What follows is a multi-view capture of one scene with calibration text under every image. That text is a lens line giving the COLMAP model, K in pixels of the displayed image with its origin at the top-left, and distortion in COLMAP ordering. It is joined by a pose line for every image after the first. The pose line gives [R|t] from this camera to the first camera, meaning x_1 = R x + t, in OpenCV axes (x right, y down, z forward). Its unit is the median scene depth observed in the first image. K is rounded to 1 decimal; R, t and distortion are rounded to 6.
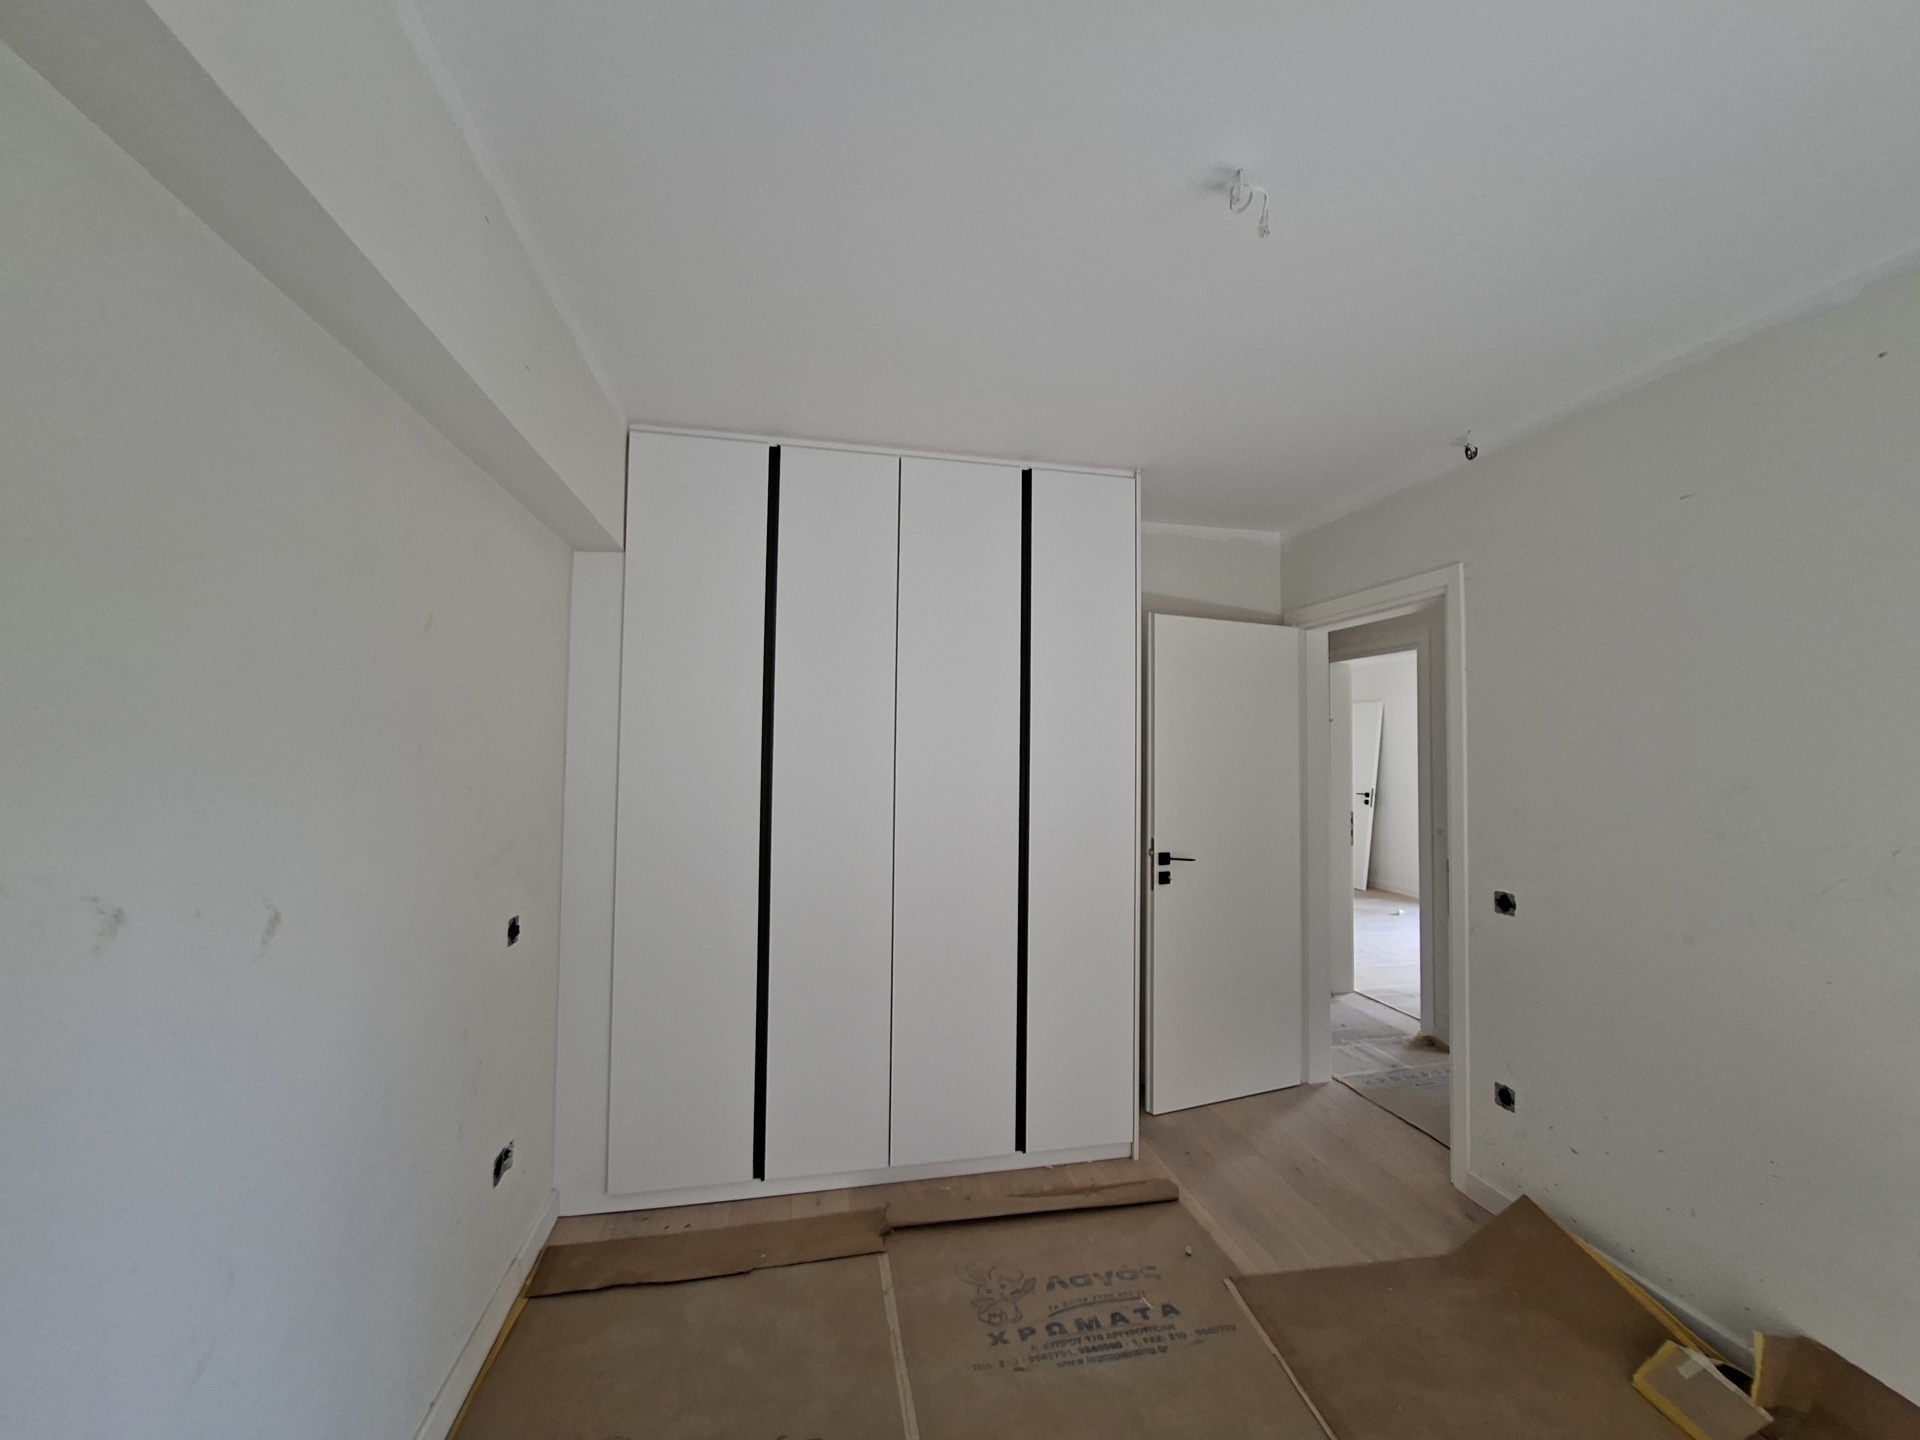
lens RADIAL K [[754.2, 0, 960.0], [0, 754.2, 720.0], [0, 0, 1]] dist [-0.001271, -0.000259]
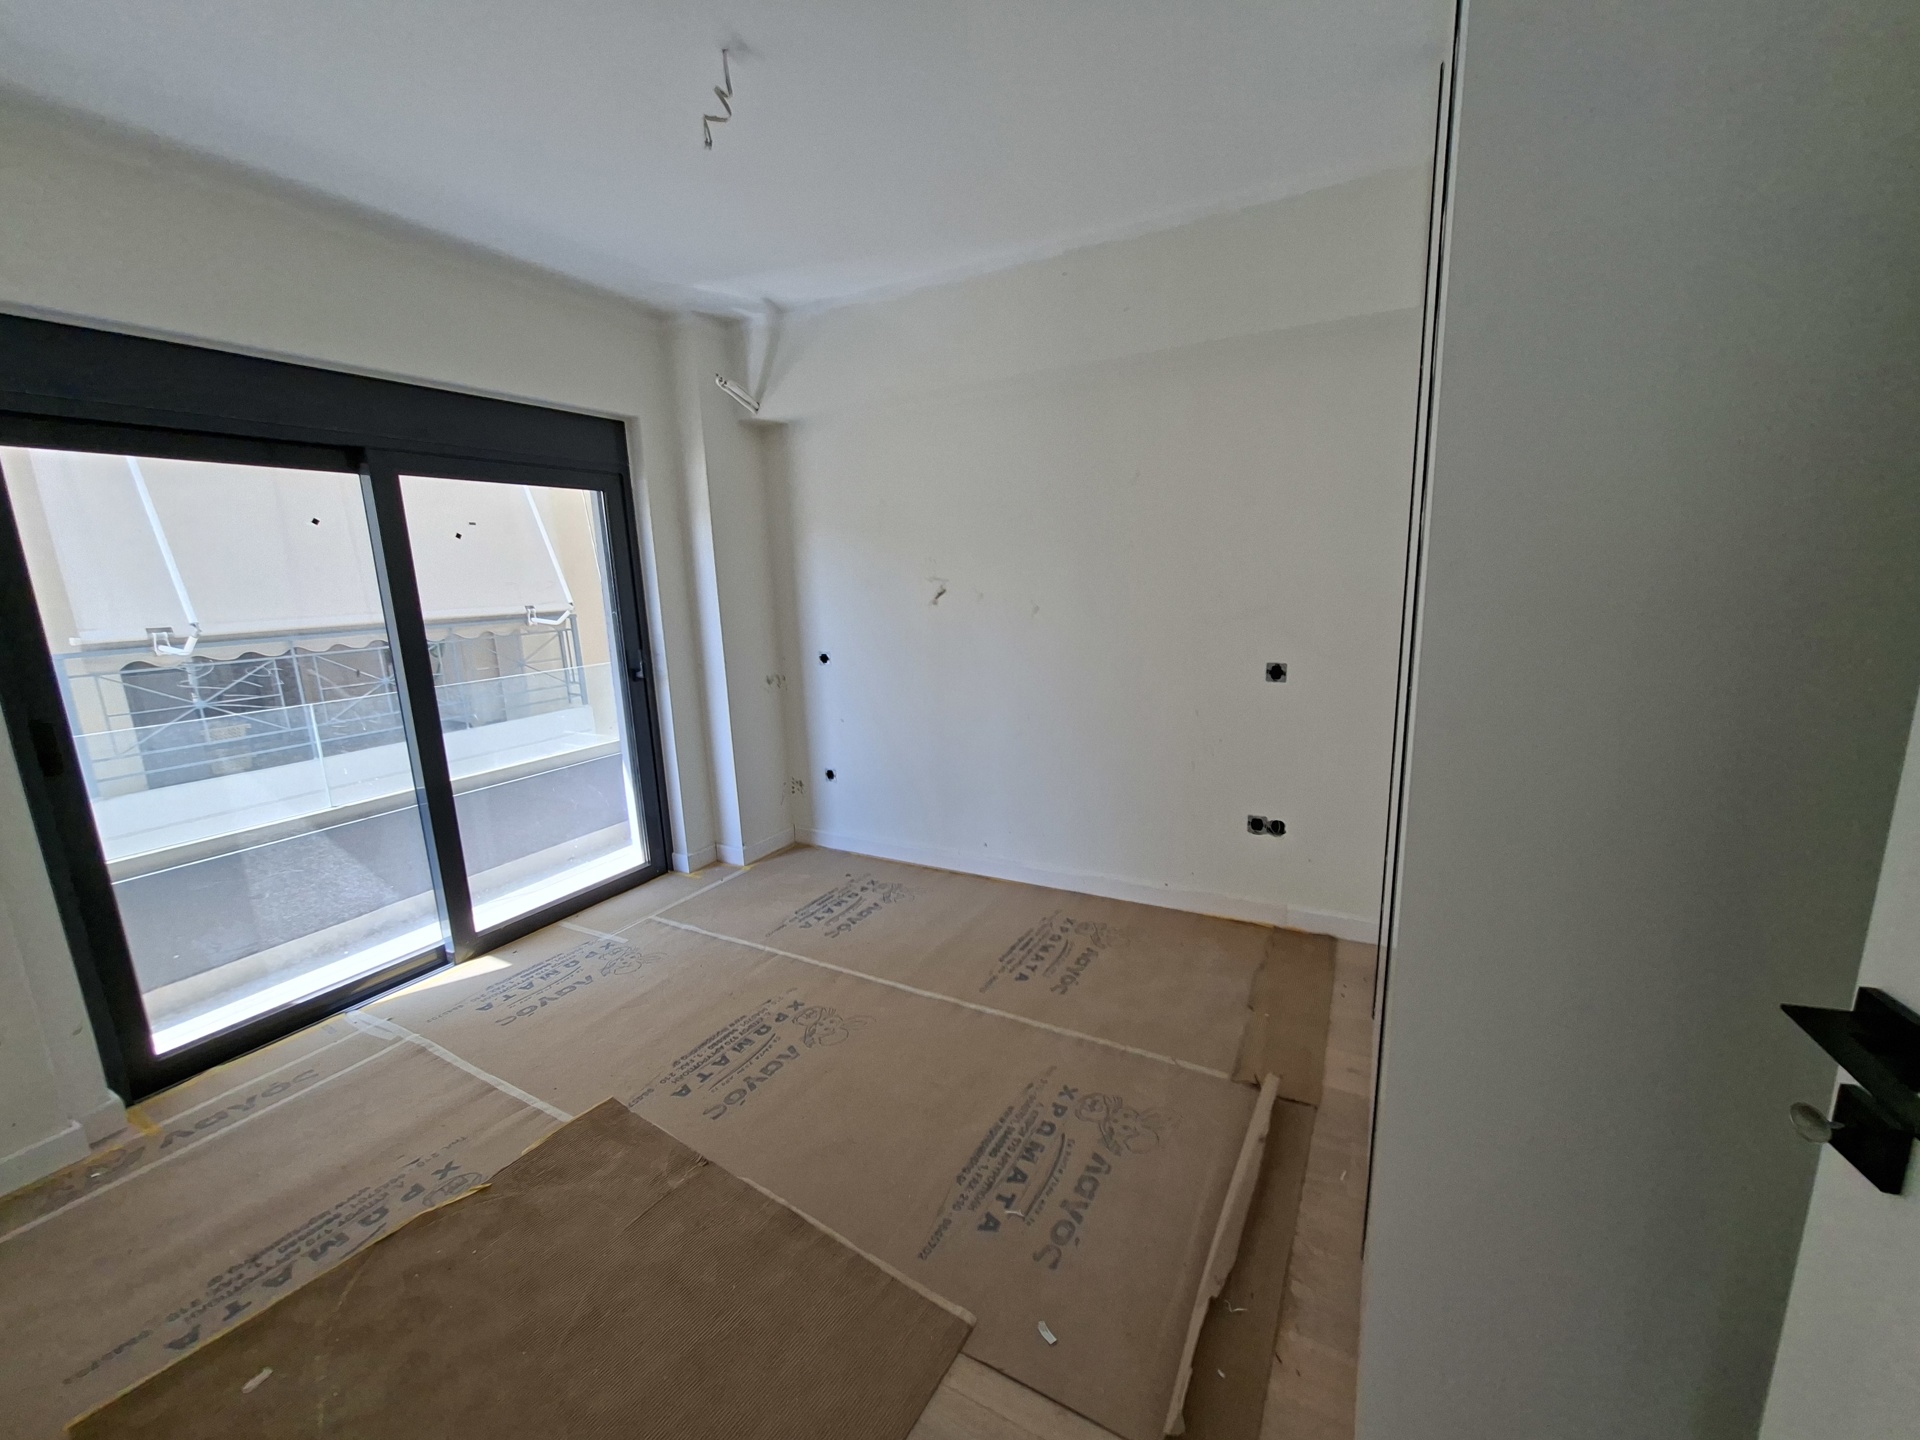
lens RADIAL K [[754.2, 0, 960.0], [0, 754.2, 720.0], [0, 0, 1]] dist [-0.001271, -0.000259]
pose [[-0.661675, 0.154971, -0.733601, 0.838045], [0.059453, 0.986171, 0.154701, 0.123369], [0.747430, 0.058747, -0.661738, 1.531285]]
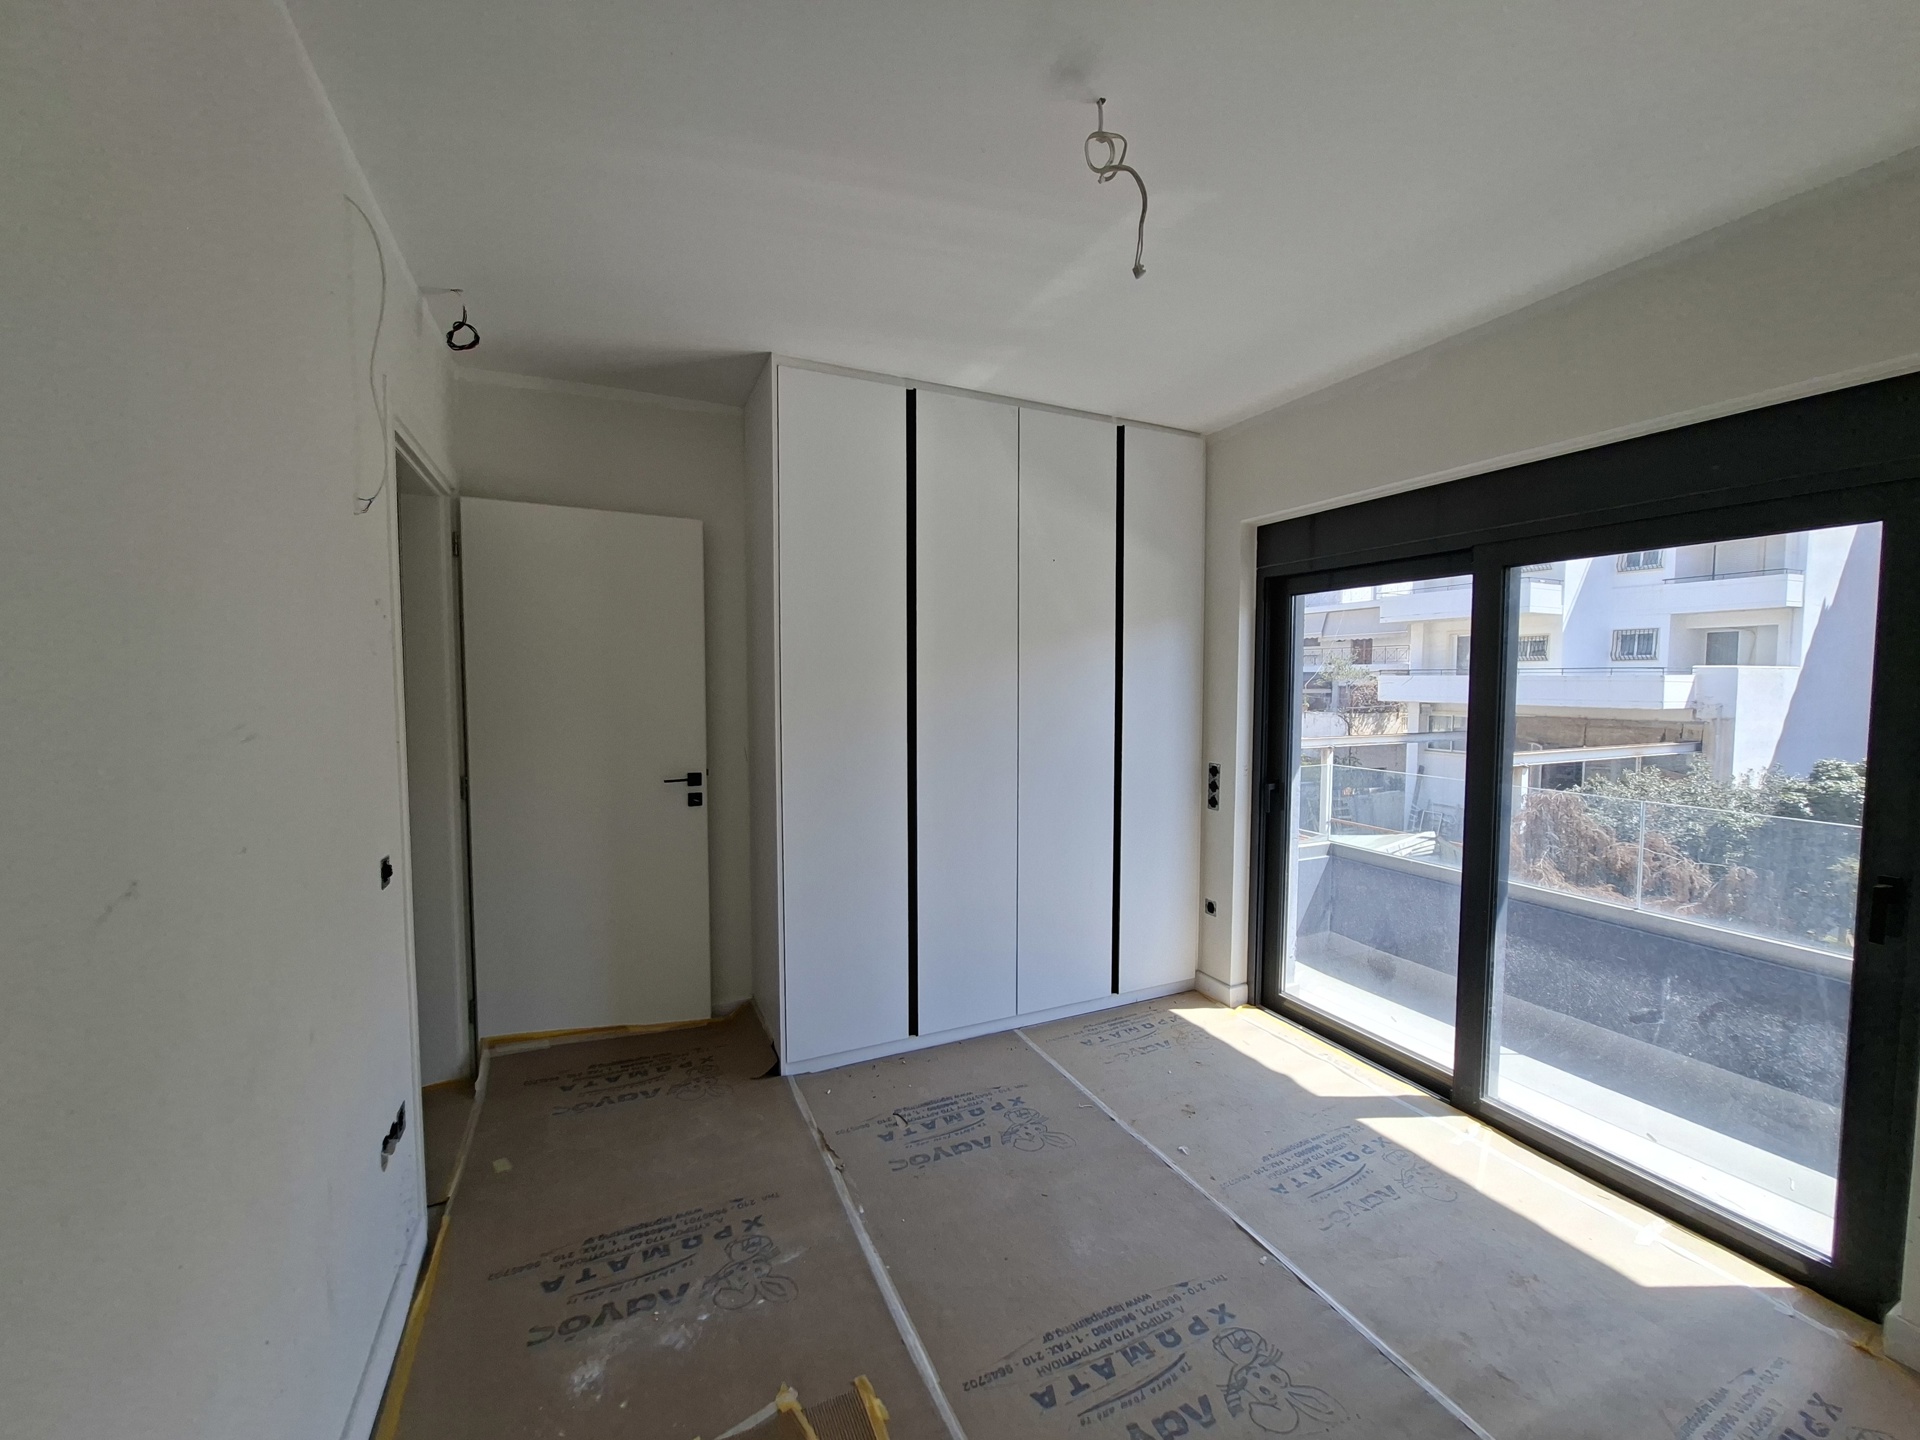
lens RADIAL K [[754.2, 0, 960.0], [0, 754.2, 720.0], [0, 0, 1]] dist [-0.001271, -0.000259]
pose [[-0.974288, -0.001714, -0.225298, 0.549721], [-0.004593, 0.999914, 0.012256, 0.099315], [0.225258, 0.012976, -0.974213, 1.762856]]
